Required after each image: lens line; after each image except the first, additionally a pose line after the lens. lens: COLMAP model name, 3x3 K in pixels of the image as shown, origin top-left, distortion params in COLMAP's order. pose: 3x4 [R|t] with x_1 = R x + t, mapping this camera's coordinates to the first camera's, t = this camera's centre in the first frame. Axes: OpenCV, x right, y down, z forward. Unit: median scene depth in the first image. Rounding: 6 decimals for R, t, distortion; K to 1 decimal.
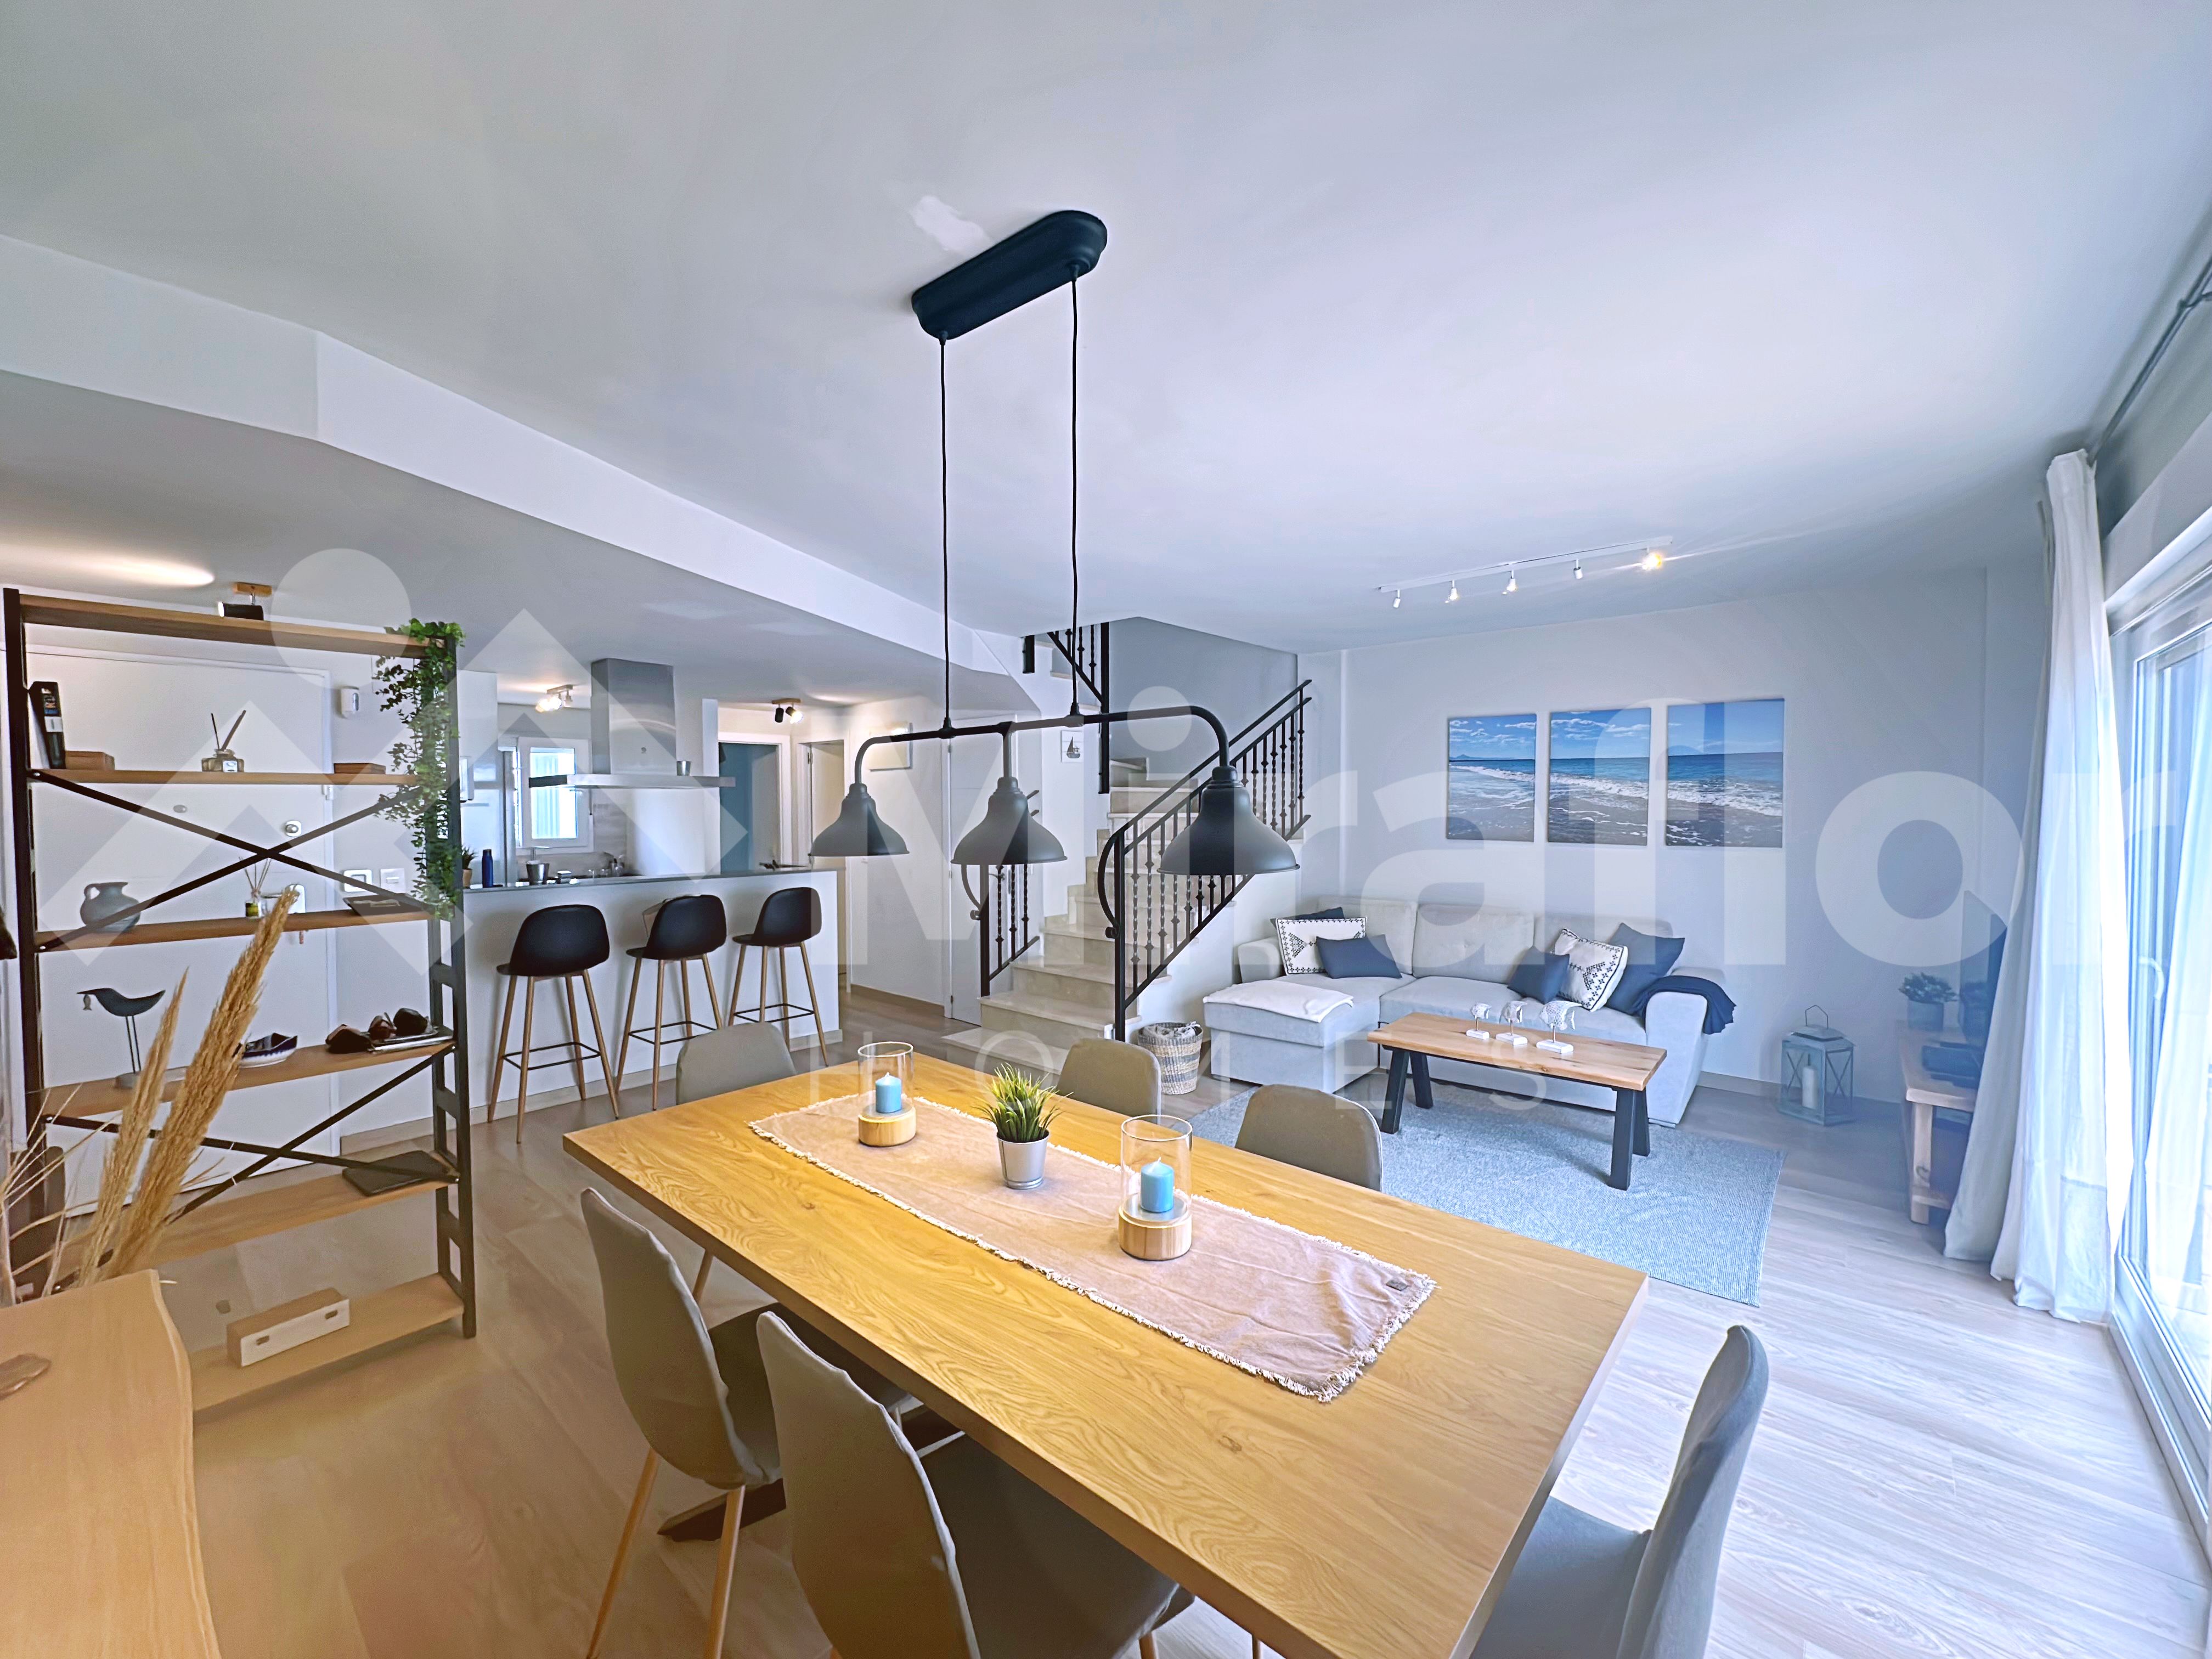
lens RADIAL K [[894.5, 0, 1105.5], [0, 894.5, 830.9], [0, 0, 1]] dist [-0.004783, 0.001286]
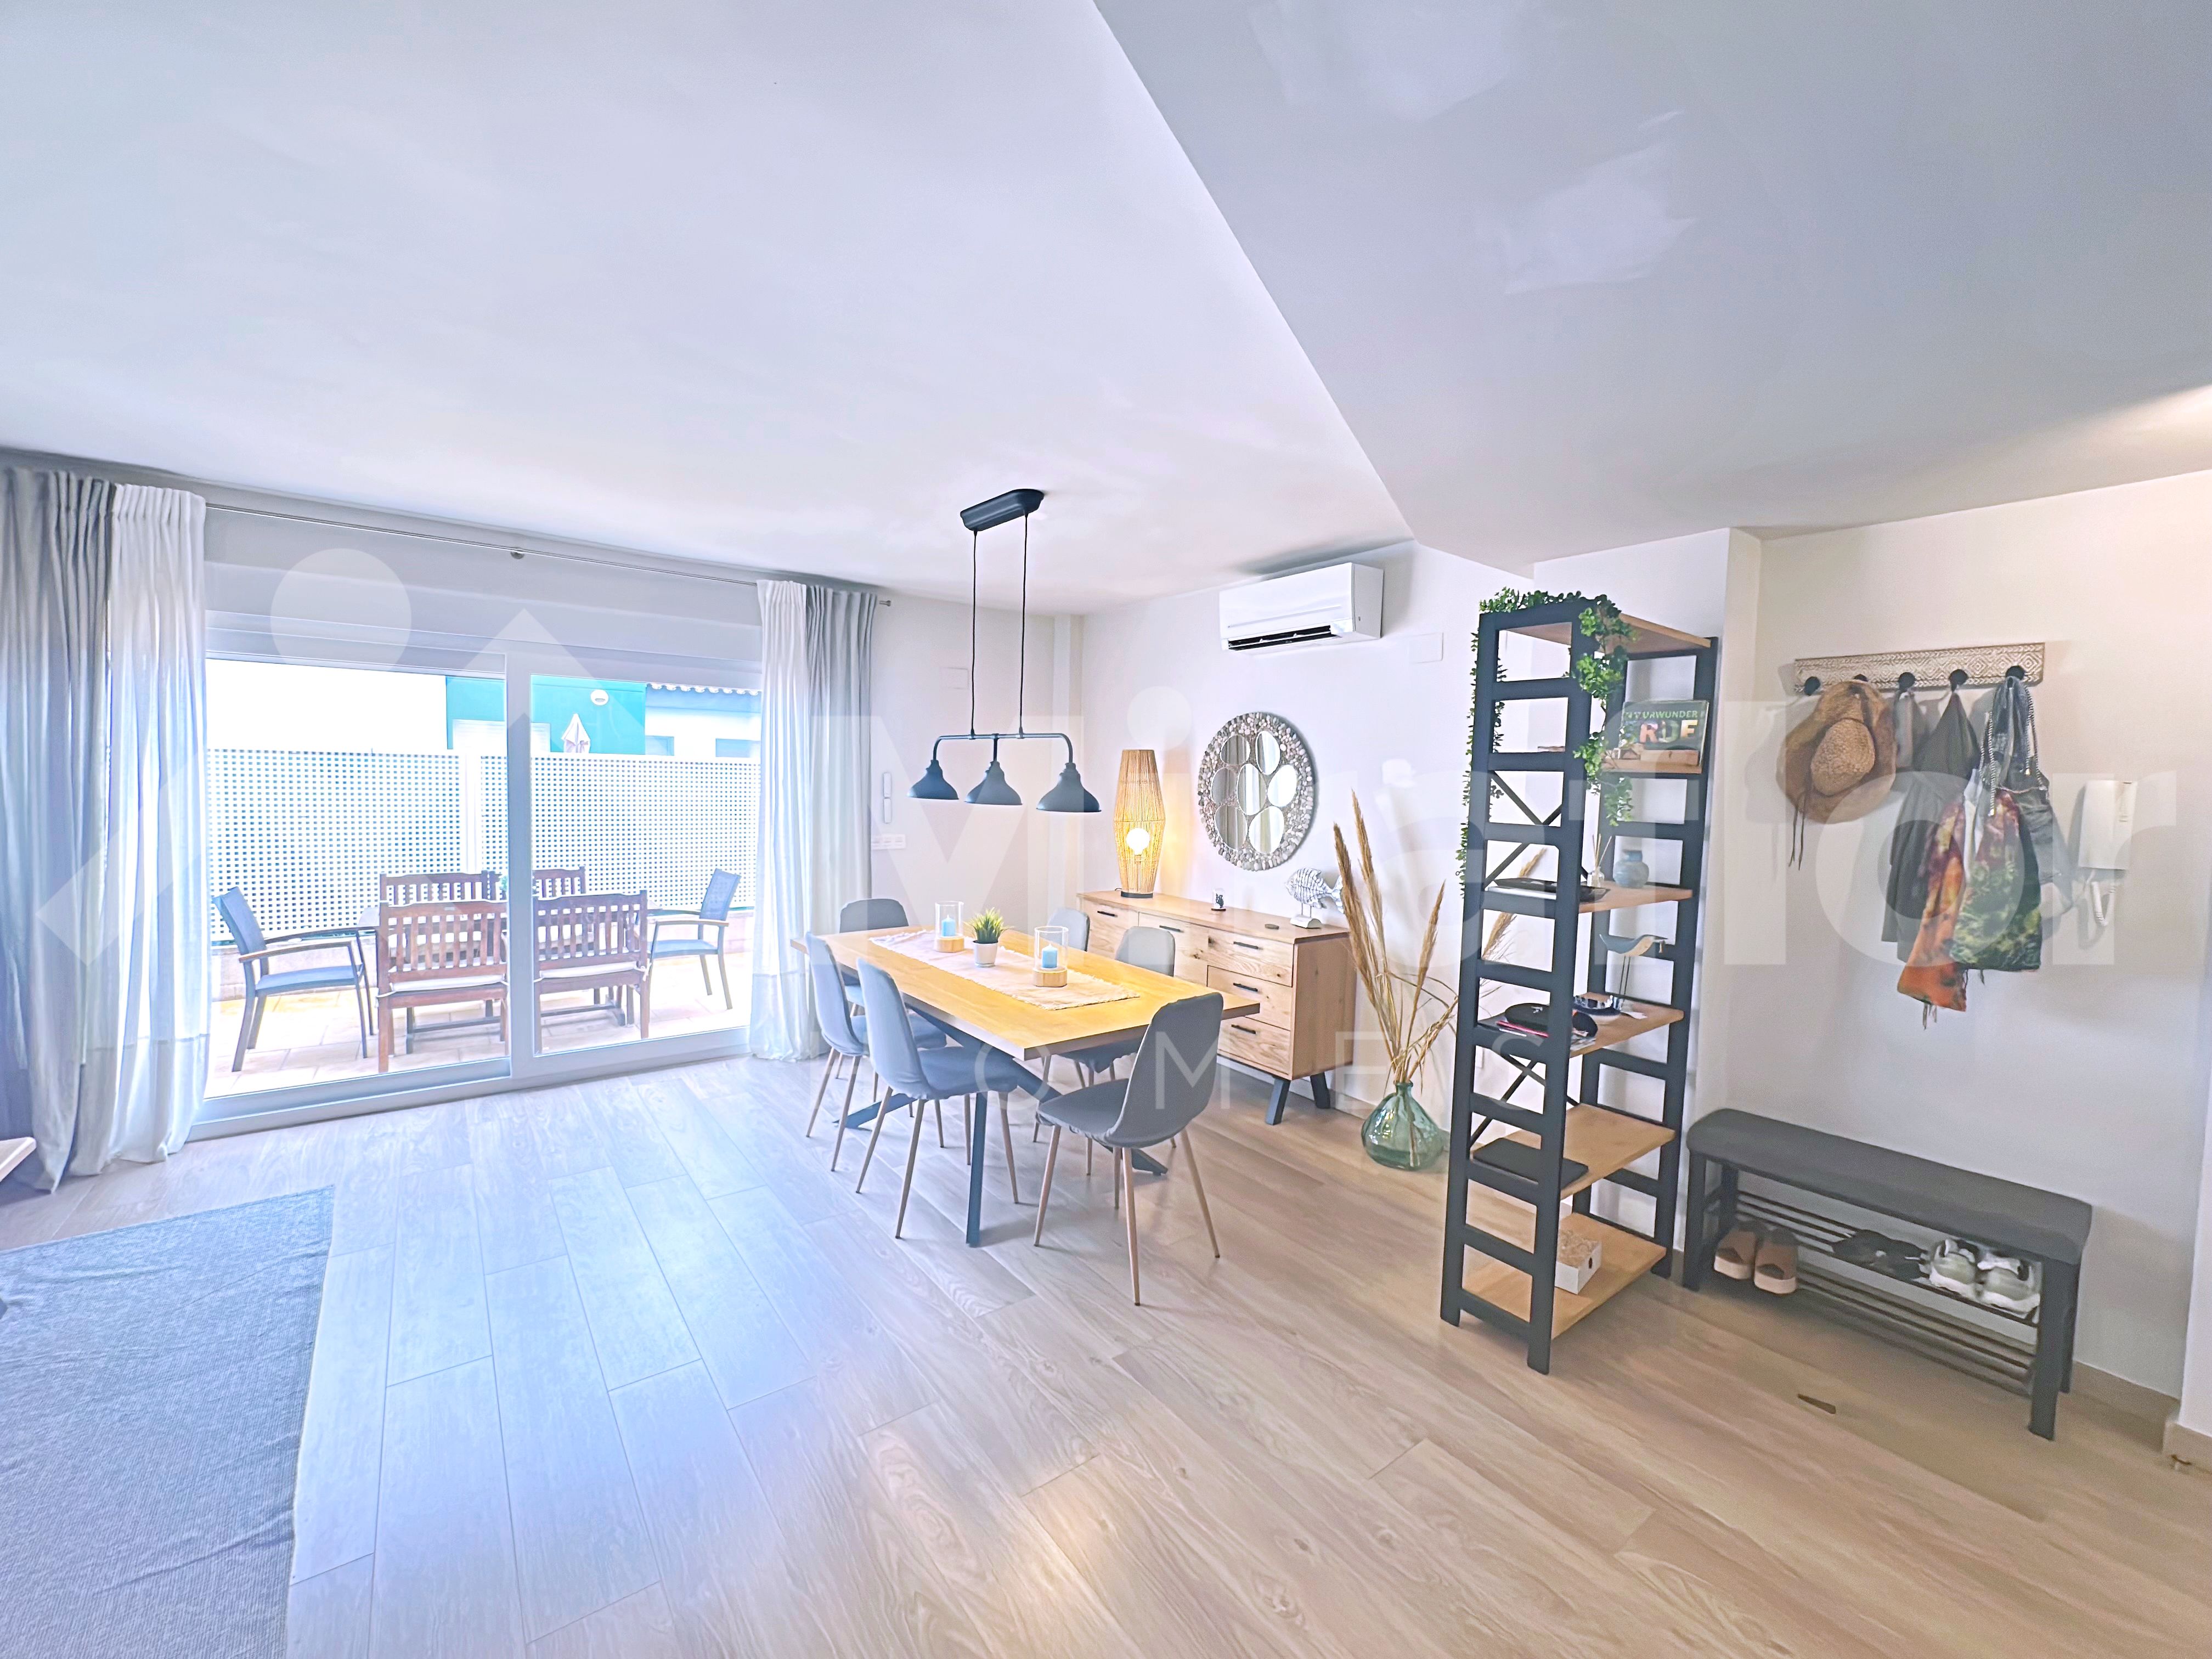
lens RADIAL K [[894.5, 0, 1105.8], [0, 894.5, 825.6], [0, 0, 1]] dist [-0.004783, 0.001286]
pose [[-0.979357, -0.031923, 0.199600, -0.271675], [-0.015875, 0.996548, 0.081490, -0.030280], [-0.201512, 0.076639, -0.976483, 1.046719]]
